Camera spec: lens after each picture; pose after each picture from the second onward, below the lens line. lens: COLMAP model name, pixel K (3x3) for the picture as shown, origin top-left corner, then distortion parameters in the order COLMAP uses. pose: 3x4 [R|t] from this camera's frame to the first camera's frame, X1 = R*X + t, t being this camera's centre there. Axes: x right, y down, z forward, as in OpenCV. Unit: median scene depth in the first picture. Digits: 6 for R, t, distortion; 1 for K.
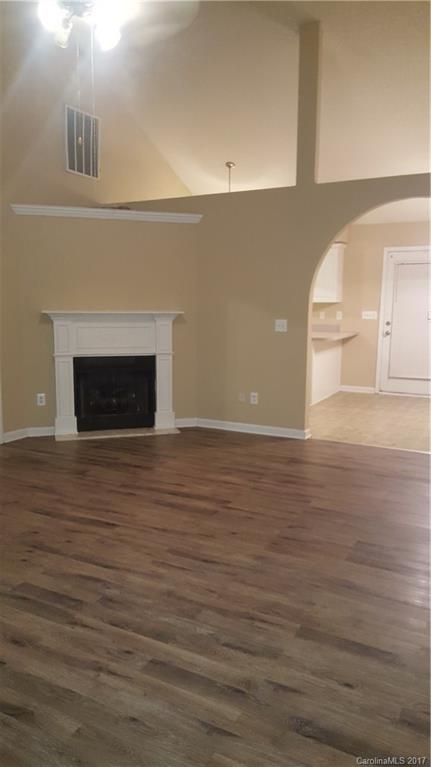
lens RADIAL K [[558.1, 0, 204.9], [0, 558.1, 384.8], [0, 0, 1]] dist [0.129053, -0.151590]
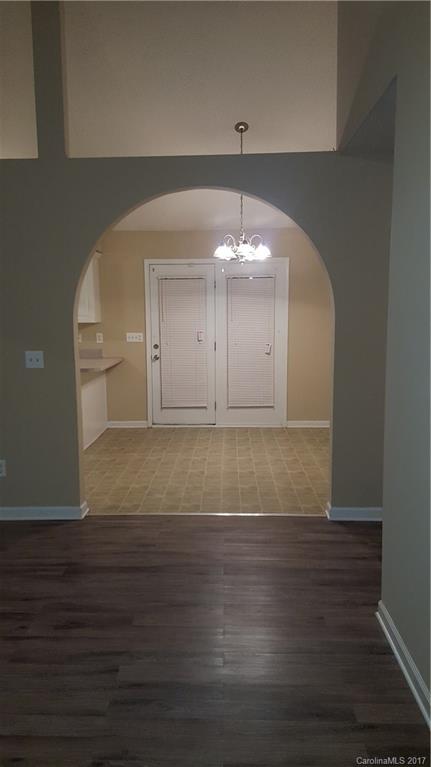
lens RADIAL K [[558.1, 0, 204.9], [0, 558.1, 384.8], [0, 0, 1]] dist [0.129053, -0.151590]
pose [[0.899016, -0.065951, 0.432921, 0.025174], [0.078160, 0.996886, -0.010444, -0.059105], [-0.430884, 0.043227, 0.901372, 0.330156]]
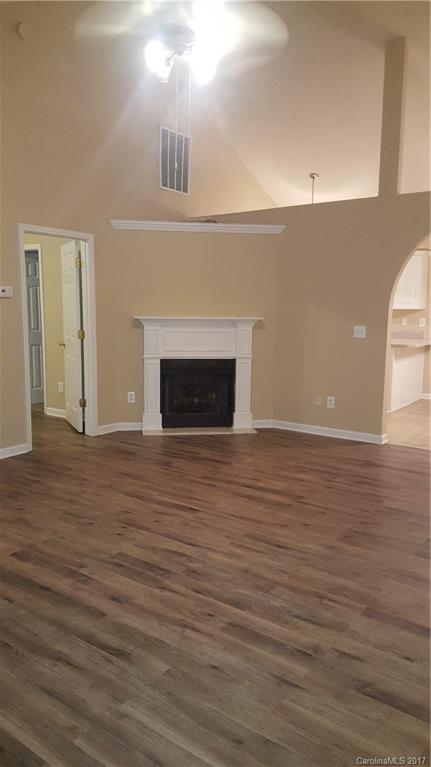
lens RADIAL K [[558.1, 0, 204.9], [0, 558.1, 384.8], [0, 0, 1]] dist [0.129053, -0.151590]
pose [[0.990155, 0.025475, -0.137634, 0.000606], [-0.026846, 0.999607, -0.008119, 0.007781], [0.137373, 0.011734, 0.990450, -0.063846]]
